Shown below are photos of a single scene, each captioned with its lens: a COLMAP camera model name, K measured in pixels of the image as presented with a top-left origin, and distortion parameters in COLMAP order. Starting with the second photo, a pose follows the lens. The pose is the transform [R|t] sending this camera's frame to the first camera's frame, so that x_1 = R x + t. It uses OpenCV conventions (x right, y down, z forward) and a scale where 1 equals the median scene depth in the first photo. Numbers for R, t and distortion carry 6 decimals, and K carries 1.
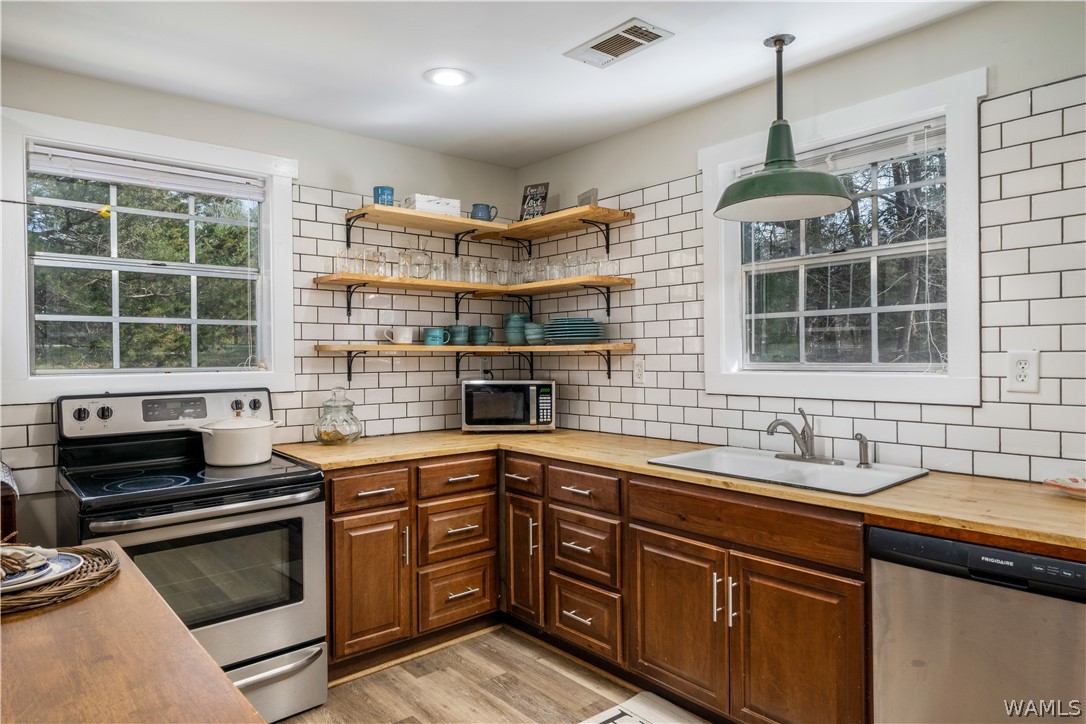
lens RADIAL K [[668.9, 0, 553.4], [0, 668.9, 372.0], [0, 0, 1]] dist [0.008271, -0.005330]
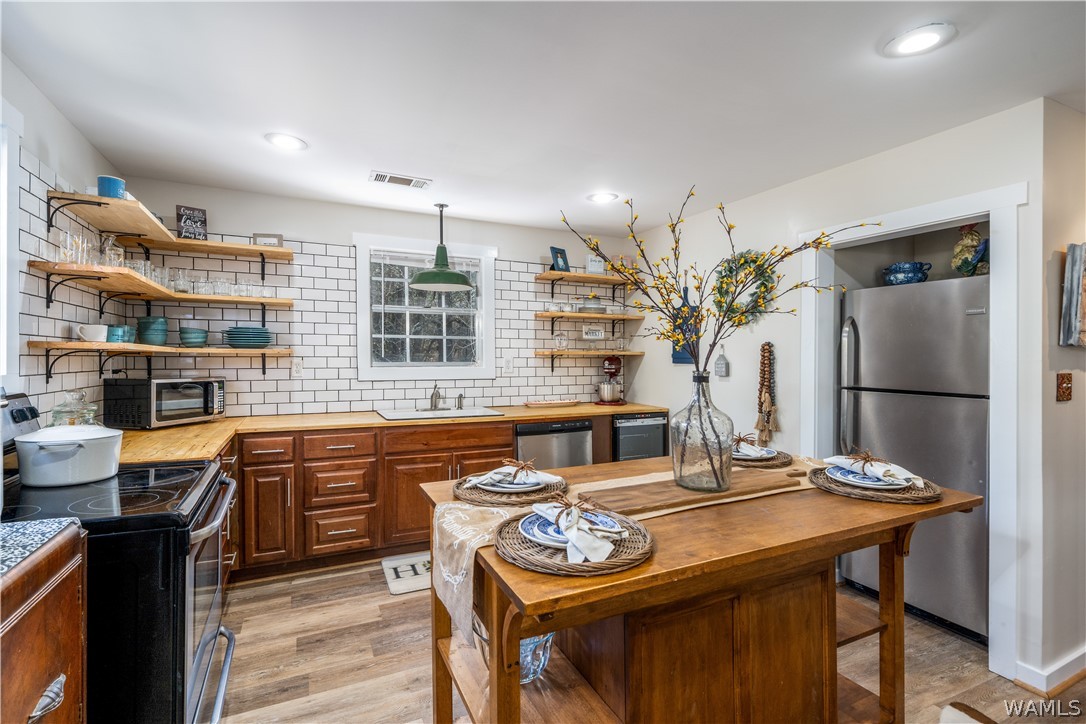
lens RADIAL K [[510.8, 0, 546.6], [0, 510.8, 350.9], [0, 0, 1]] dist [-0.000207, -0.000312]
pose [[0.255605, 0.022008, 0.966531, -0.926300], [0.016508, 0.999496, -0.027124, 0.000193], [-0.966640, 0.022889, 0.255113, 0.246549]]
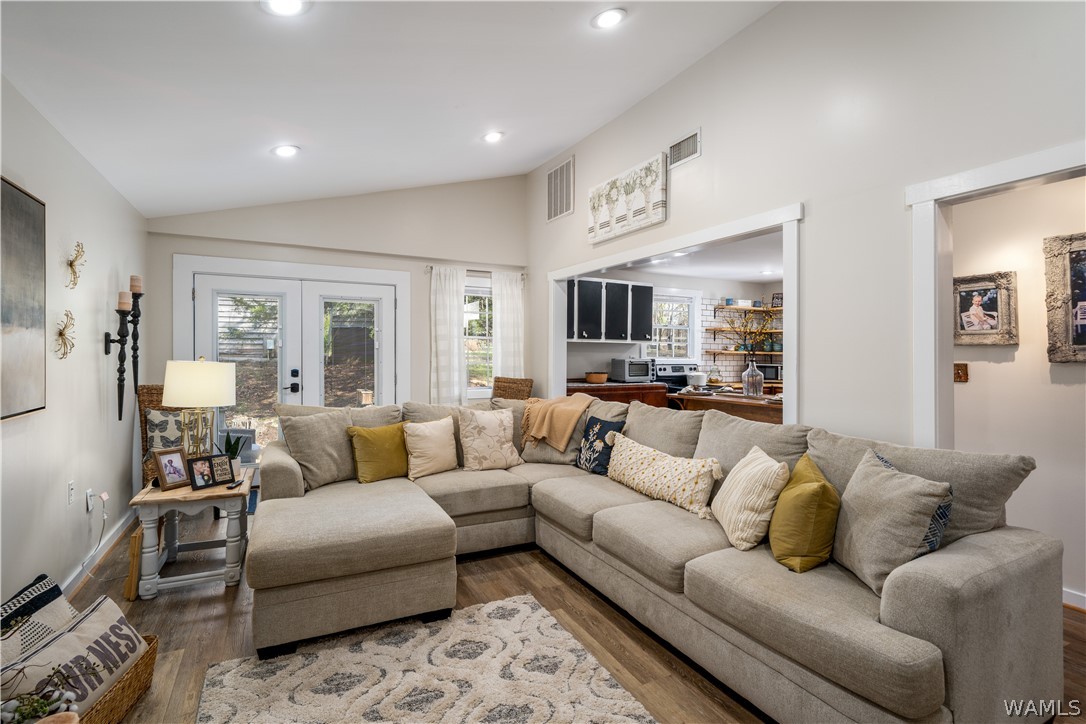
lens RADIAL K [[510.8, 0, 528.8], [0, 510.8, 350.6], [0, 0, 1]] dist [-0.000207, -0.000312]
pose [[0.966248, 0.029289, -0.255942, -0.607992], [-0.034405, 0.999287, -0.015533, 0.026038], [0.255304, 0.023815, 0.966567, -1.643403]]
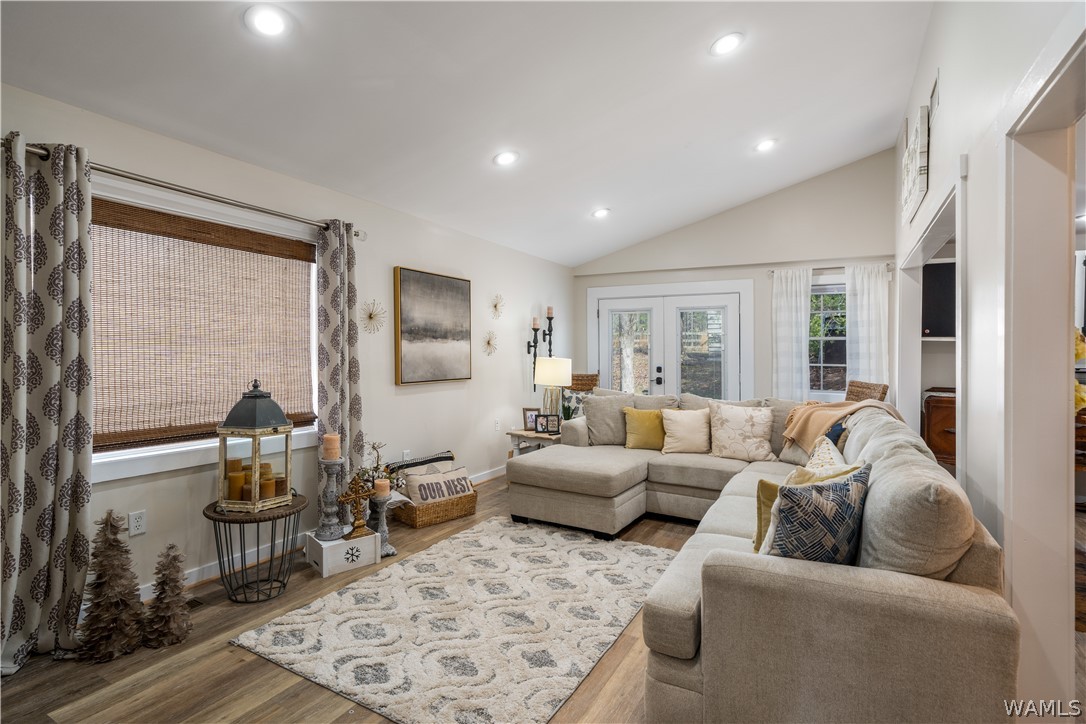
lens RADIAL K [[510.8, 0, 540.6], [0, 510.8, 361.1], [0, 0, 1]] dist [-0.000207, -0.000312]
pose [[0.335343, 0.044881, -0.941026, 0.149892], [-0.034319, 0.998784, 0.035406, 0.004151], [0.941471, 0.020422, 0.336475, -1.394992]]
